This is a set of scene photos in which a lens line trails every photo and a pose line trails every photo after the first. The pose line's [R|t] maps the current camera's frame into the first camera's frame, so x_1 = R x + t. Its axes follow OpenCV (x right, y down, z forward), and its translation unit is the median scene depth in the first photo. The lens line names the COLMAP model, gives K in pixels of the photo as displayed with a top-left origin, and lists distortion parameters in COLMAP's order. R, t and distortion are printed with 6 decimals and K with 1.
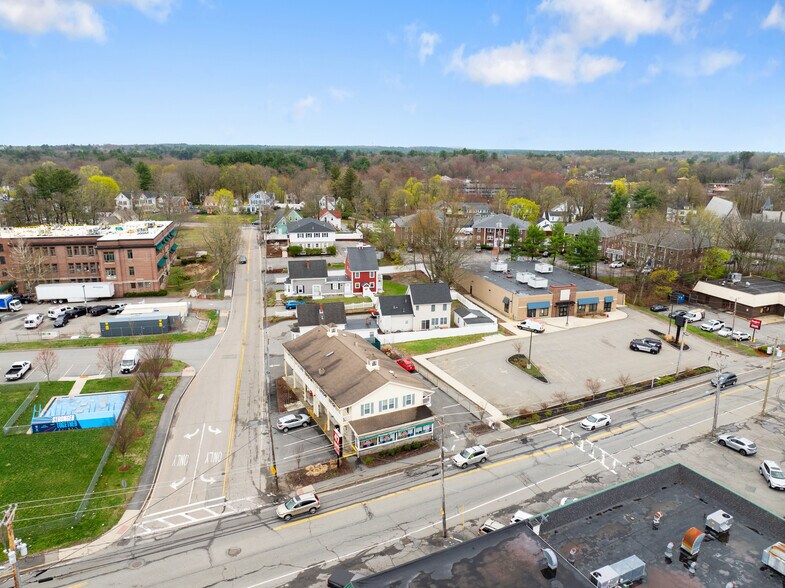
lens RADIAL K [[552.6, 0, 395.8], [0, 552.6, 291.0], [0, 0, 1]] dist [-0.043143, 0.006604]
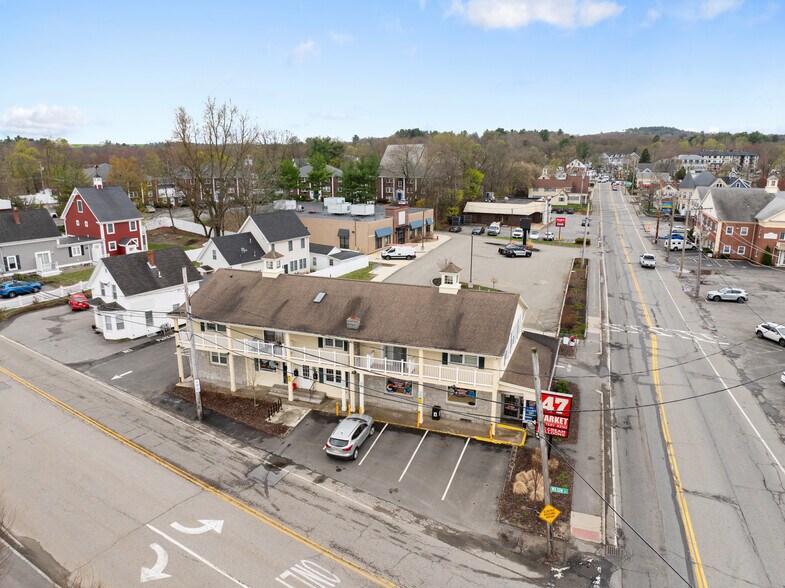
lens RADIAL K [[552.6, 0, 396.0], [0, 552.6, 292.0], [0, 0, 1]] dist [-0.043143, 0.006604]
pose [[0.728704, -0.176820, 0.661608, -0.295427], [0.174386, 0.982156, 0.070417, 0.061618], [-0.662254, 0.064062, 0.746536, 0.409377]]
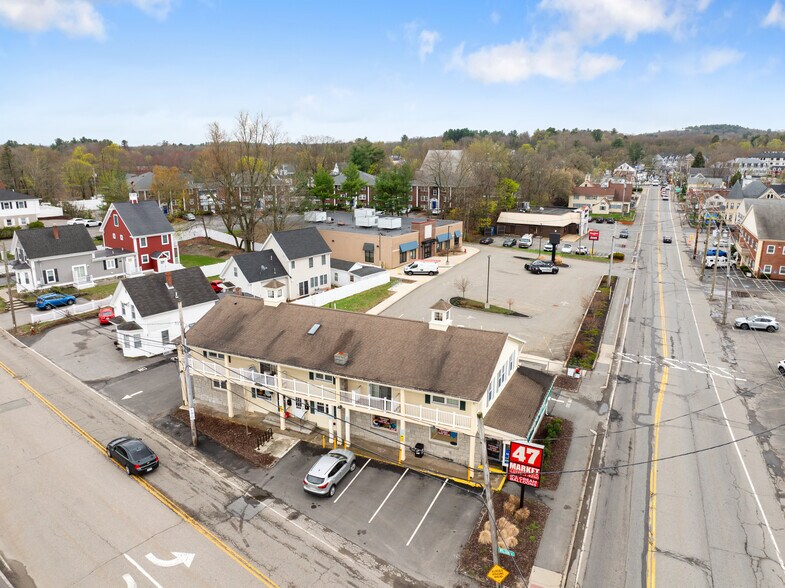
lens RADIAL K [[552.6, 0, 395.8], [0, 552.6, 292.3], [0, 0, 1]] dist [-0.043143, 0.006604]
pose [[0.787399, -0.163554, 0.594352, -0.265431], [0.159834, 0.985355, 0.059401, 0.043652], [-0.595363, 0.048225, 0.802009, 0.380660]]
